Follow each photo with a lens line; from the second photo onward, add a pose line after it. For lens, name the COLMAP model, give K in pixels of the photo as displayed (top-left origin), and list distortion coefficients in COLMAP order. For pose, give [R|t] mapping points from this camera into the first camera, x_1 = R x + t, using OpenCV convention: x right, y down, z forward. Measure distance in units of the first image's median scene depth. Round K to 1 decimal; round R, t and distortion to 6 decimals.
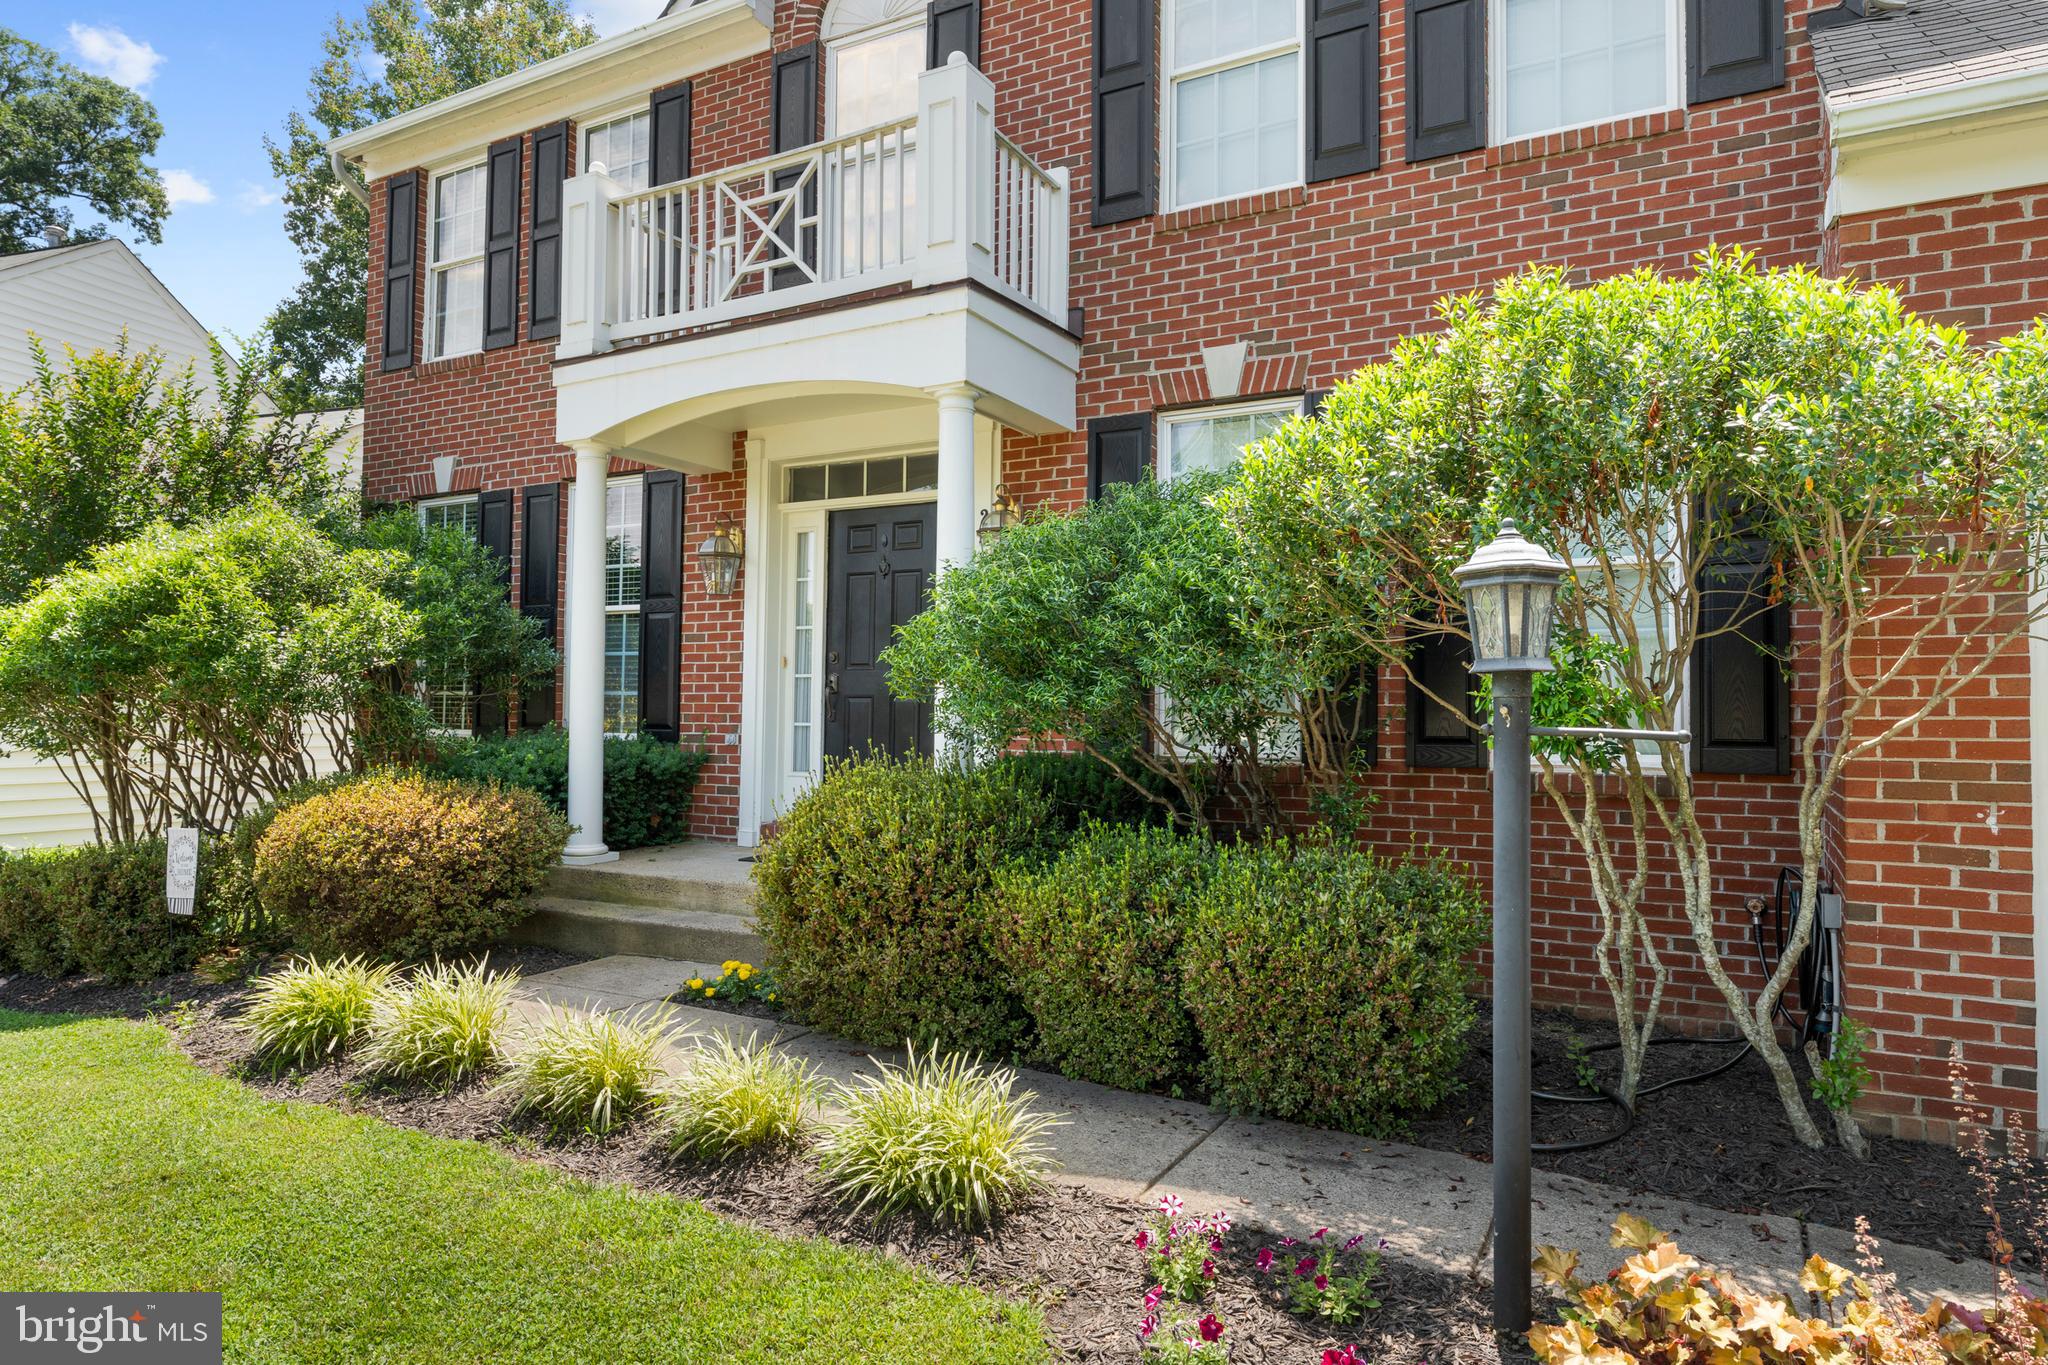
lens RADIAL K [[1212.0, 0, 1024.0], [0, 1212.0, 682.5], [0, 0, 1]] dist [-0.000111, 0.000548]
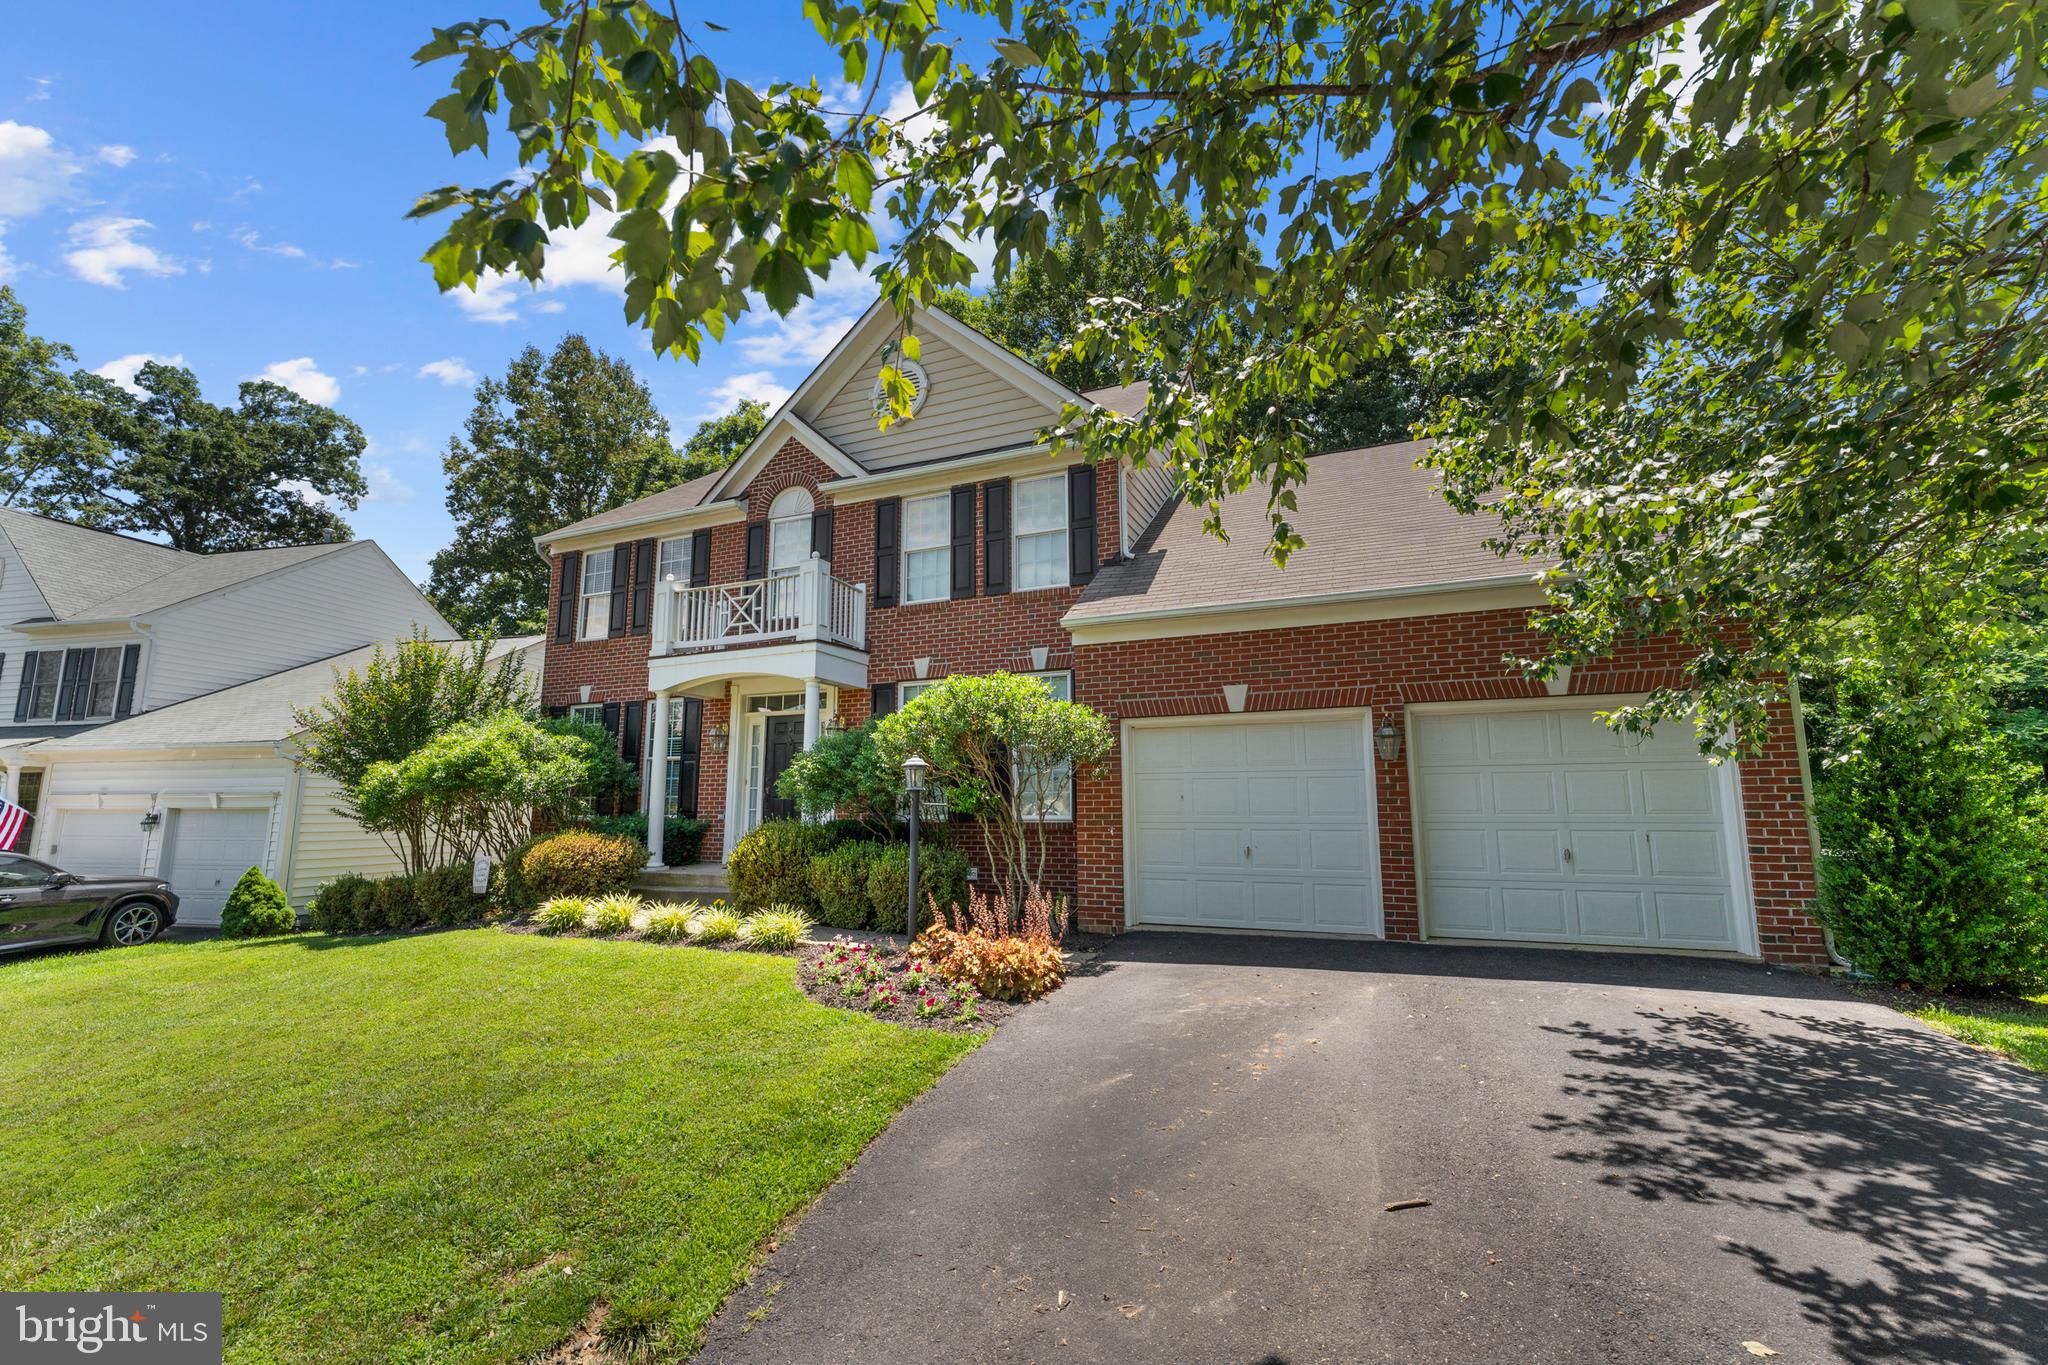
lens RADIAL K [[827.4, 0, 1017.9], [0, 827.4, 690.9], [0, 0, 1]] dist [-0.002179, -0.000127]
pose [[0.994878, 0.000140, 0.101087, 0.184788], [0.011149, 0.993747, -0.111101, -0.010950], [-0.100471, 0.111659, 0.988655, -0.729755]]
